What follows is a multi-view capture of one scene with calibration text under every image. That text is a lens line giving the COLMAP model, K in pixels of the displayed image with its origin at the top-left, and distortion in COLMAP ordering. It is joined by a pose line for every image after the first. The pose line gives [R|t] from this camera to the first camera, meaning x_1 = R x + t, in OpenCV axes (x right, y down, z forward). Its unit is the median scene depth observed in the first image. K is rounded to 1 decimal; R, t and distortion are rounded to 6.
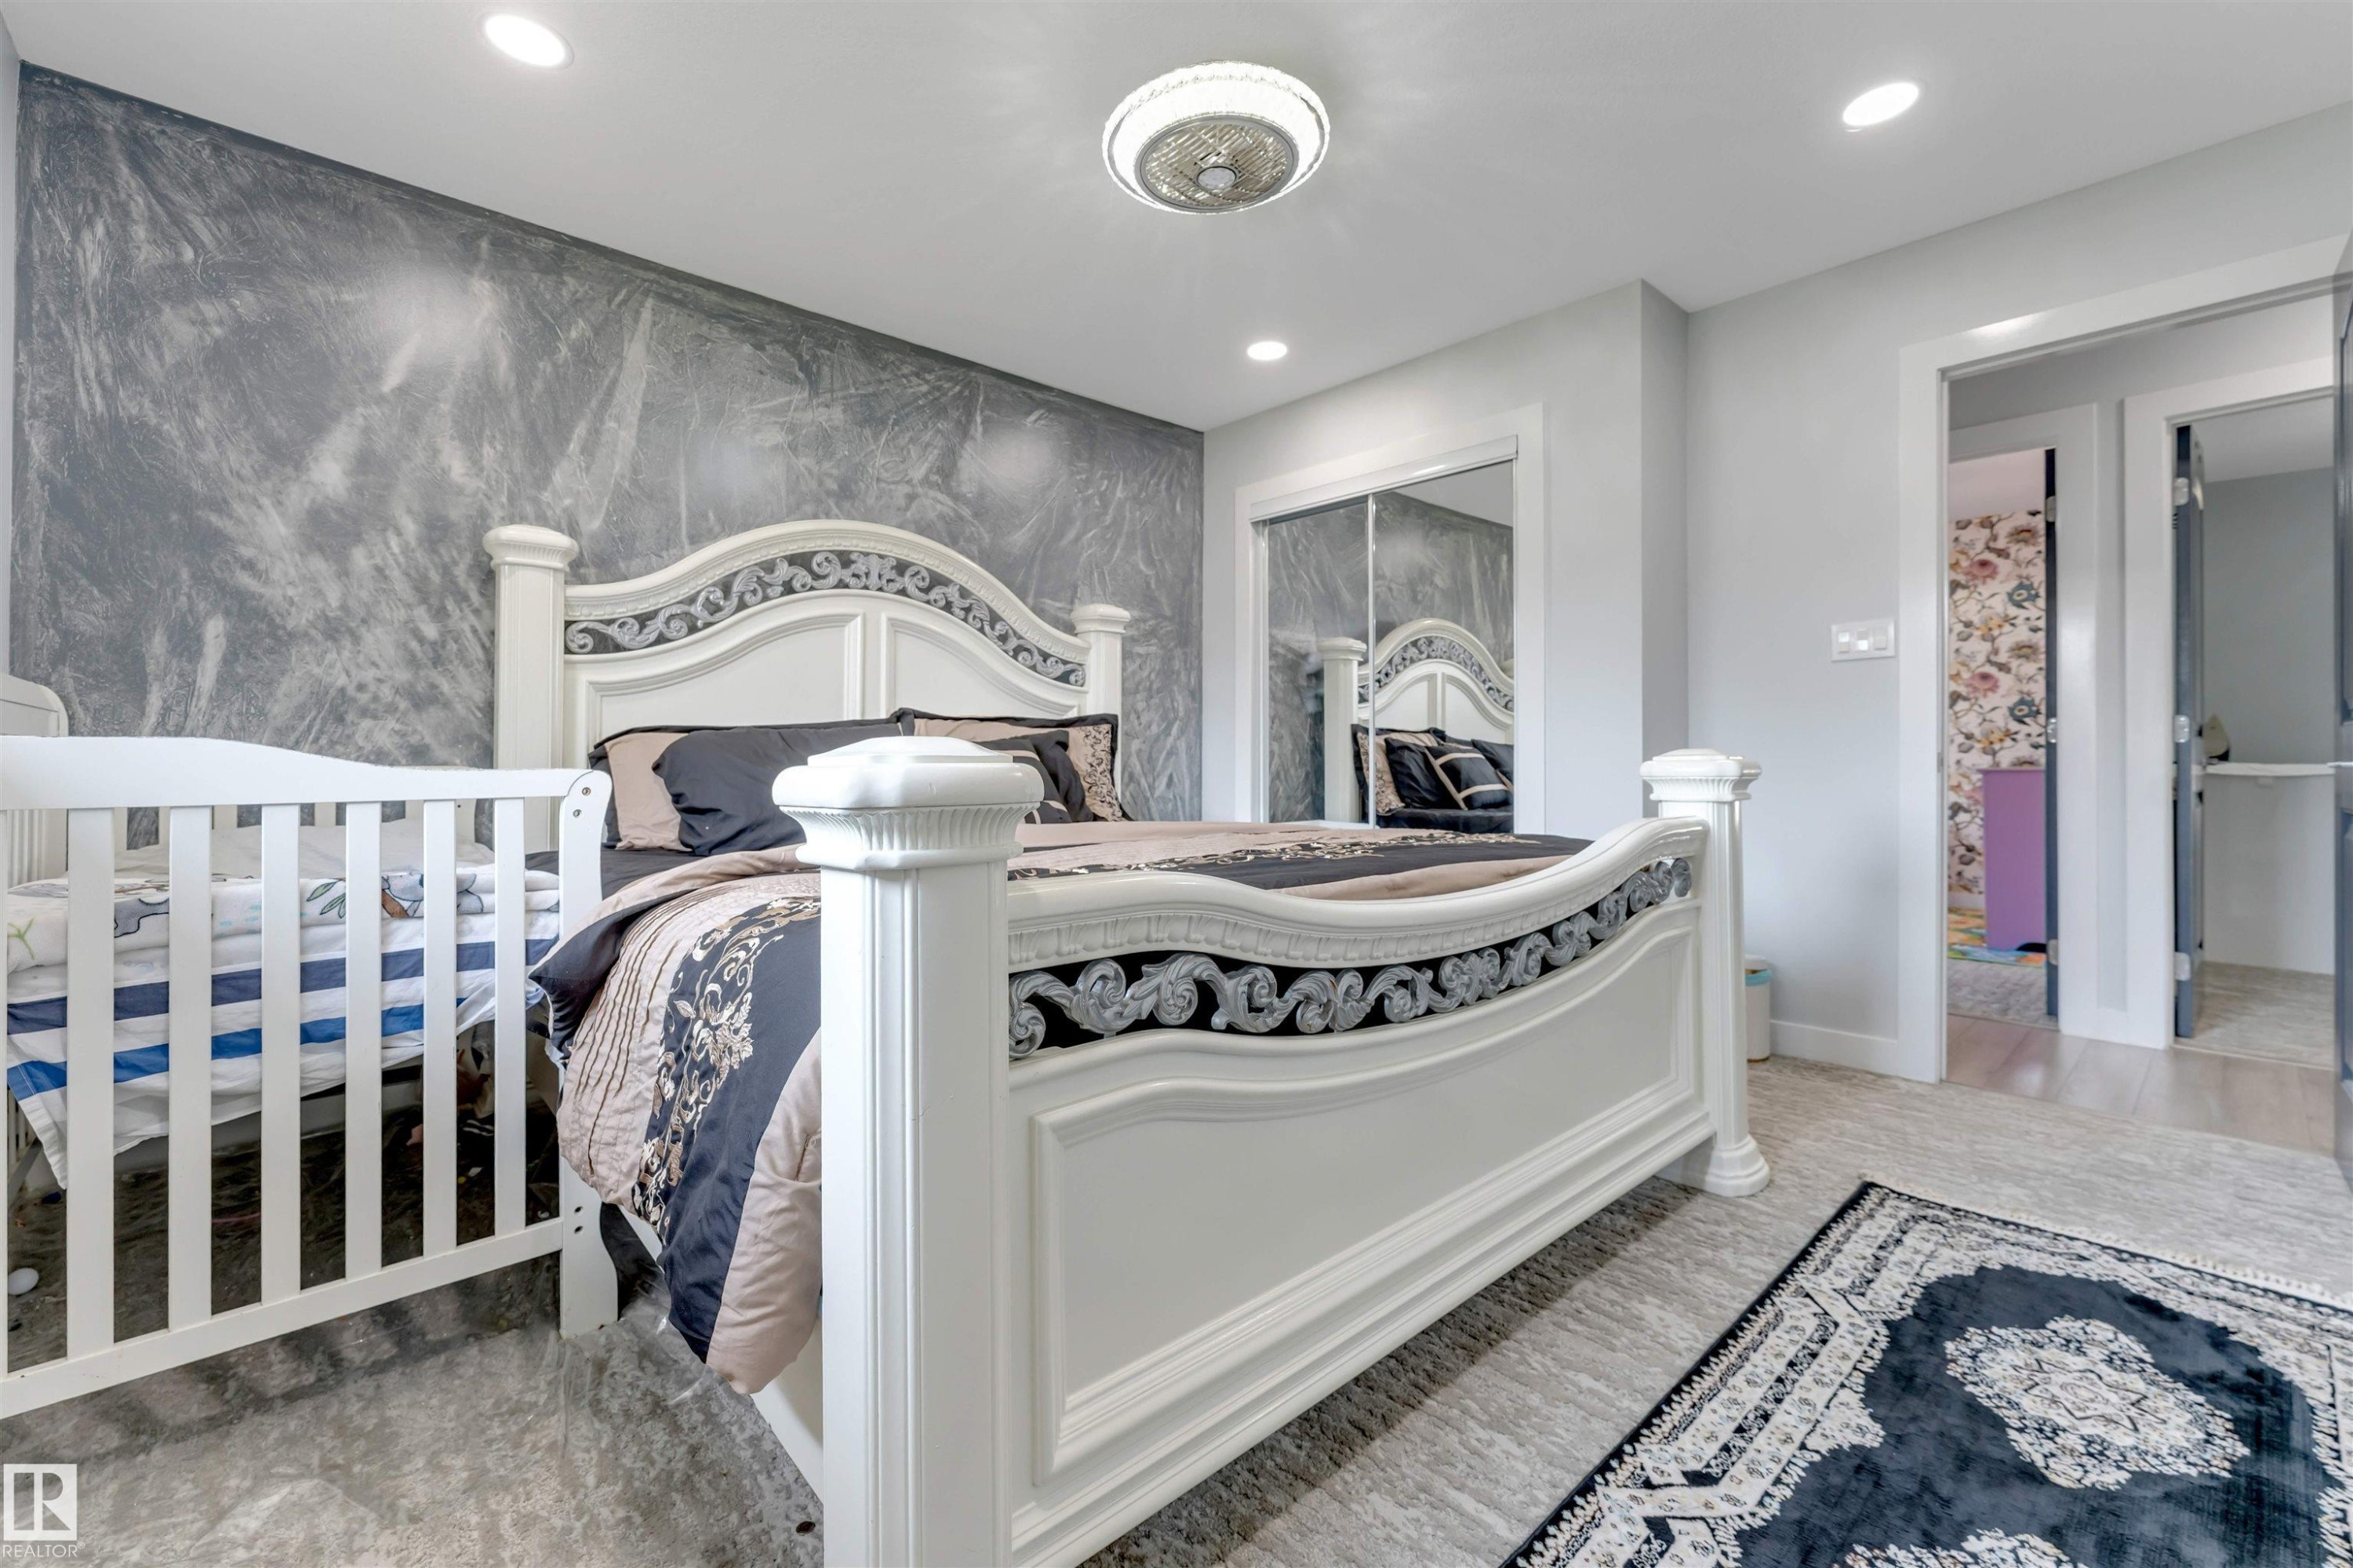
lens RADIAL K [[973.7, 0, 1169.6], [0, 973.7, 760.4], [0, 0, 1]] dist [-0.000681, -0.000048]
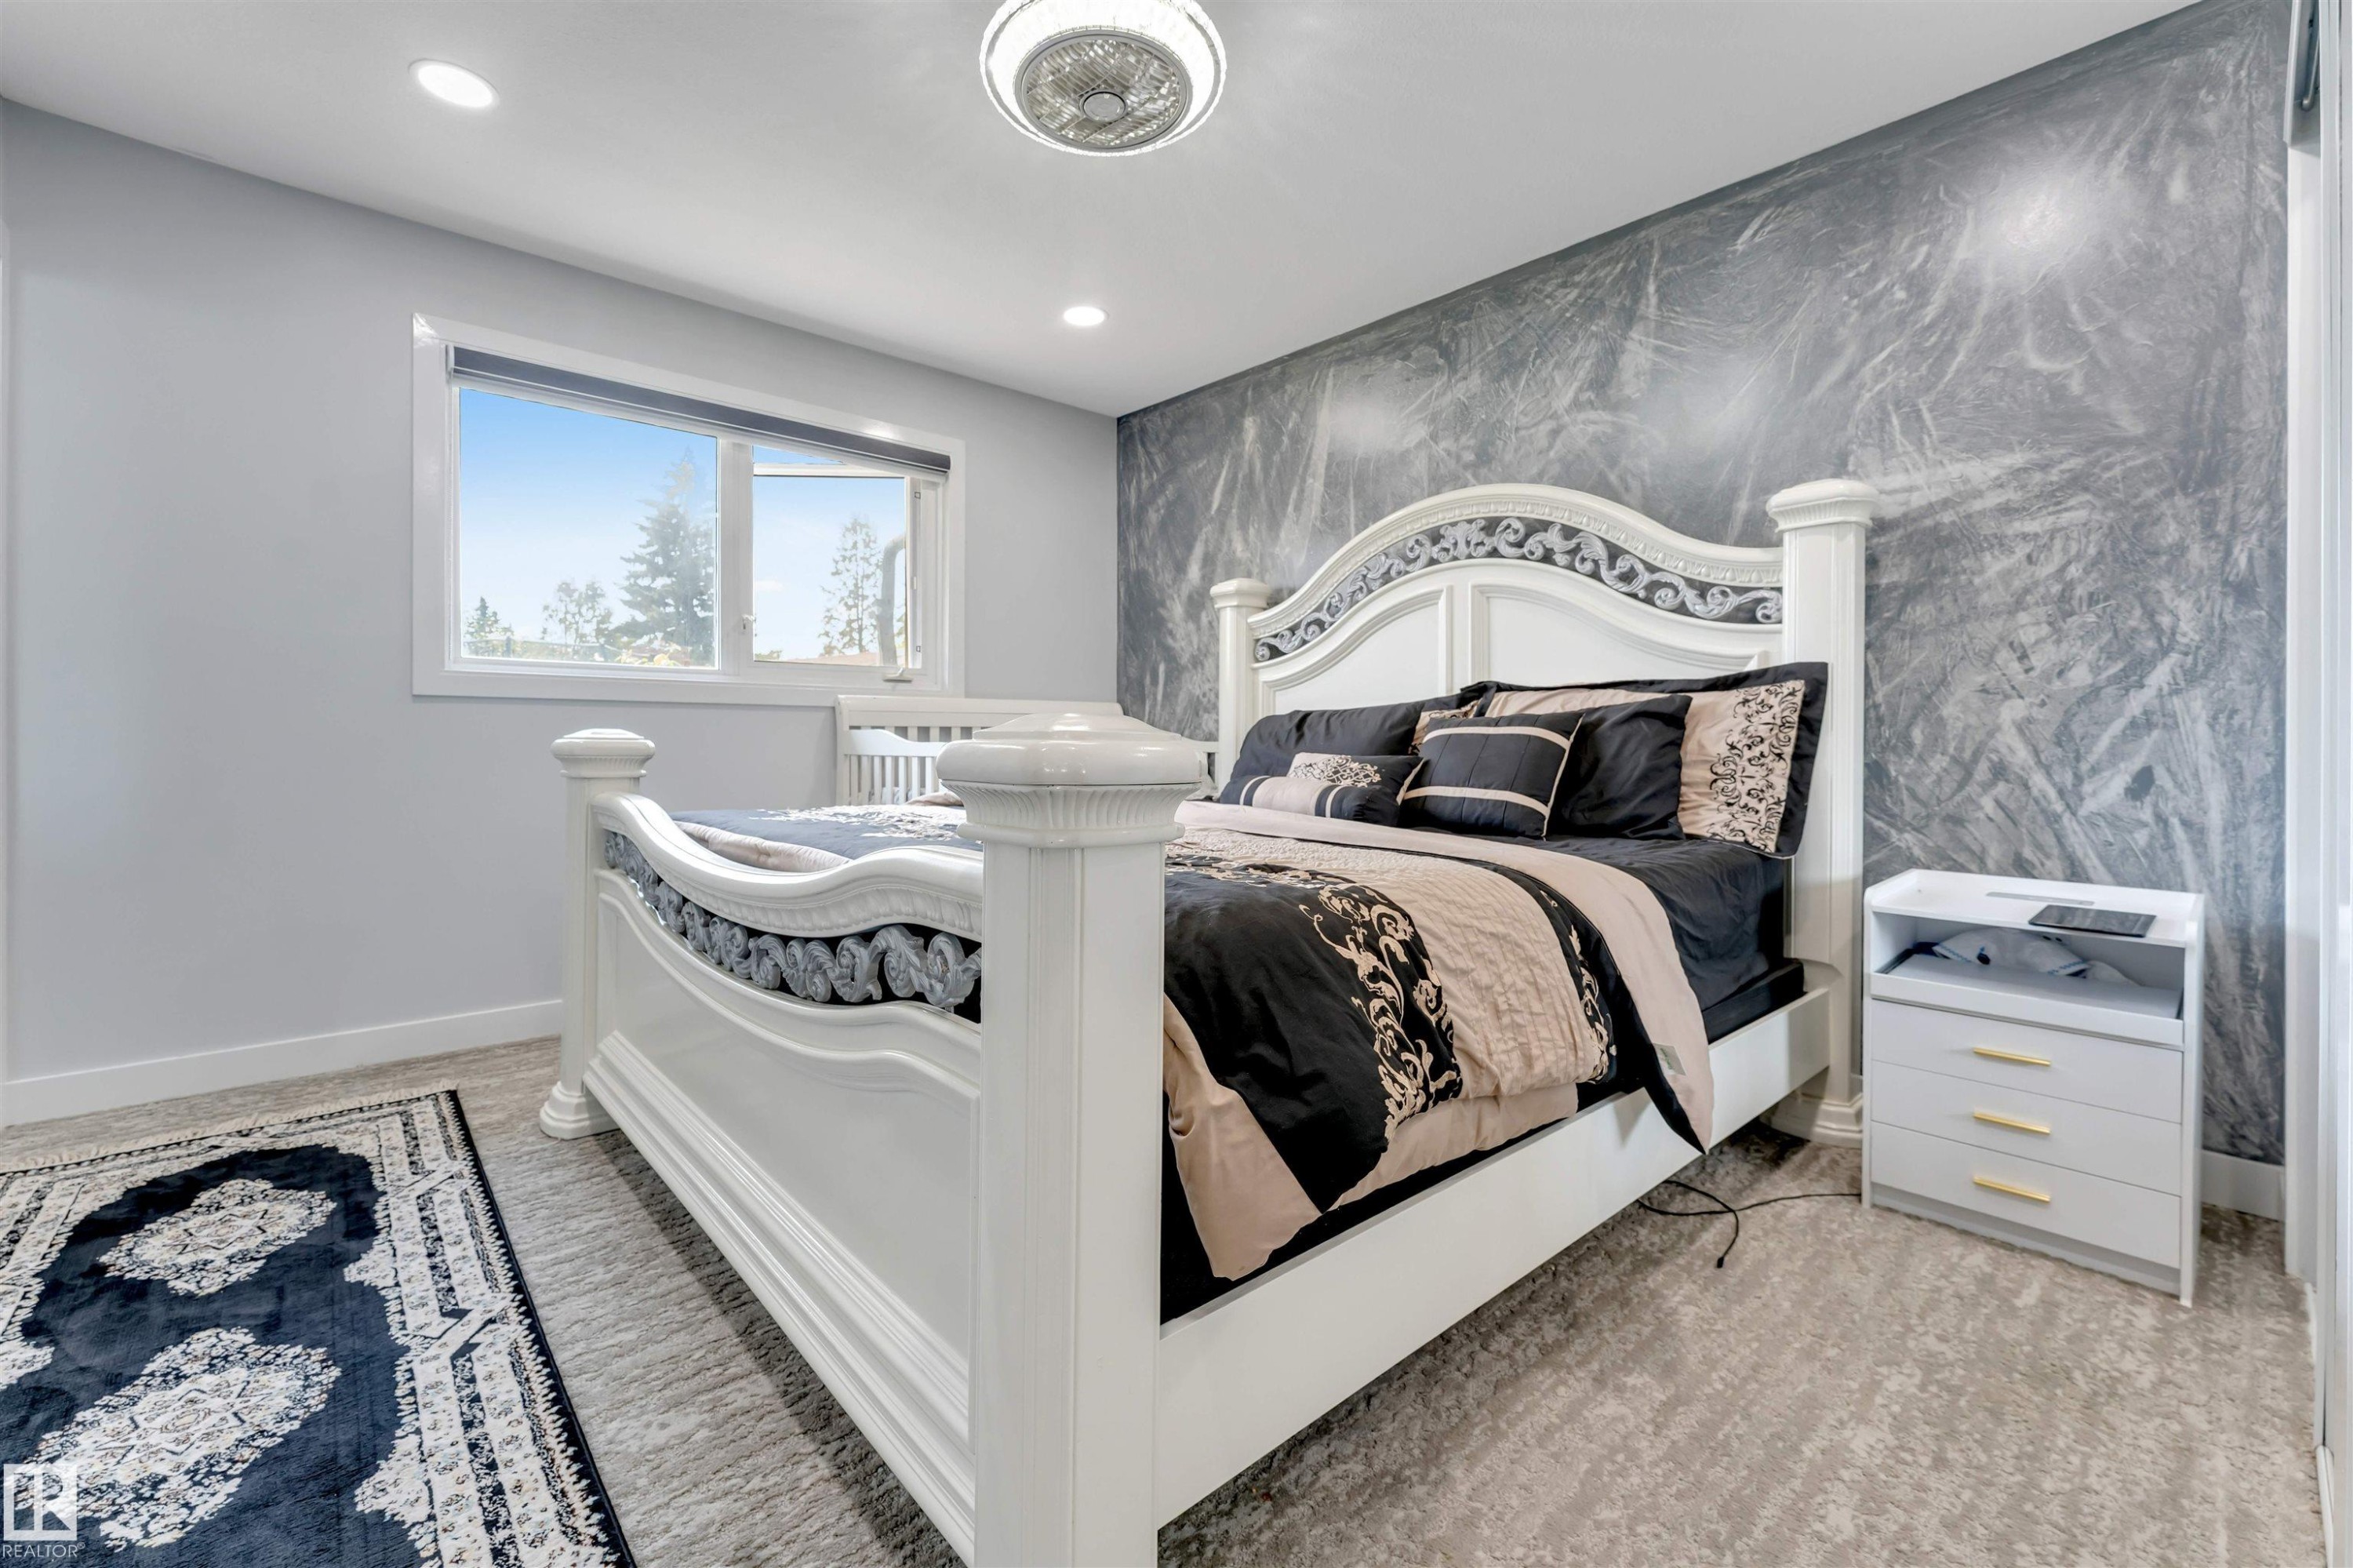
lens RADIAL K [[973.7, 0, 1149.0], [0, 973.7, 747.5], [0, 0, 1]] dist [-0.000681, -0.000048]
pose [[-0.016430, 0.012494, -0.999787, 0.673223], [0.000841, 0.999922, 0.012482, -0.003657], [0.999865, -0.000636, -0.016440, 0.730855]]
